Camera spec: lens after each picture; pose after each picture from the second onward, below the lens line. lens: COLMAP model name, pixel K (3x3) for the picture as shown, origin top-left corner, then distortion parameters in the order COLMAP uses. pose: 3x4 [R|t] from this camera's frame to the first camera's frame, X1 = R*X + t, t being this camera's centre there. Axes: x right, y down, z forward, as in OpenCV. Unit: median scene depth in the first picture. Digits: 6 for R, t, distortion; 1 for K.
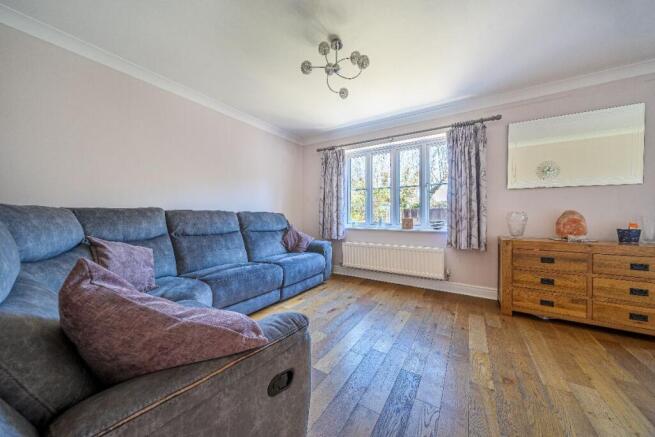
lens RADIAL K [[227.9, 0, 326.0], [0, 227.9, 218.0], [0, 0, 1]] dist [-0.001293, -0.000117]
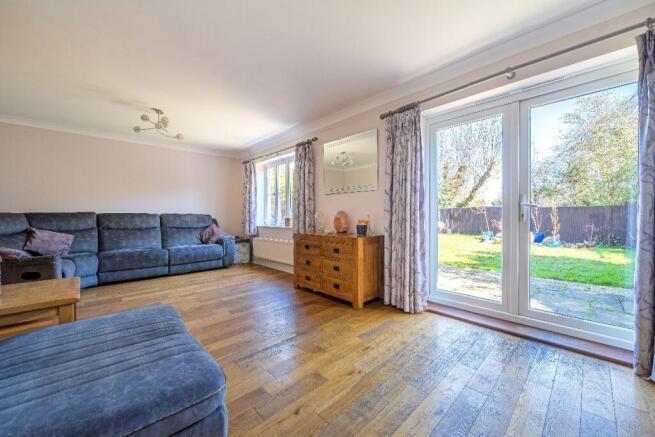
lens RADIAL K [[242.2, 0, 327.8], [0, 242.2, 219.0], [0, 0, 1]] dist [0.000823, -0.000003]
pose [[0.981942, -0.004090, -0.189140, 1.063634], [0.004229, 0.999991, 0.000333, 0.010272], [0.189137, -0.001127, 0.981950, -0.329802]]
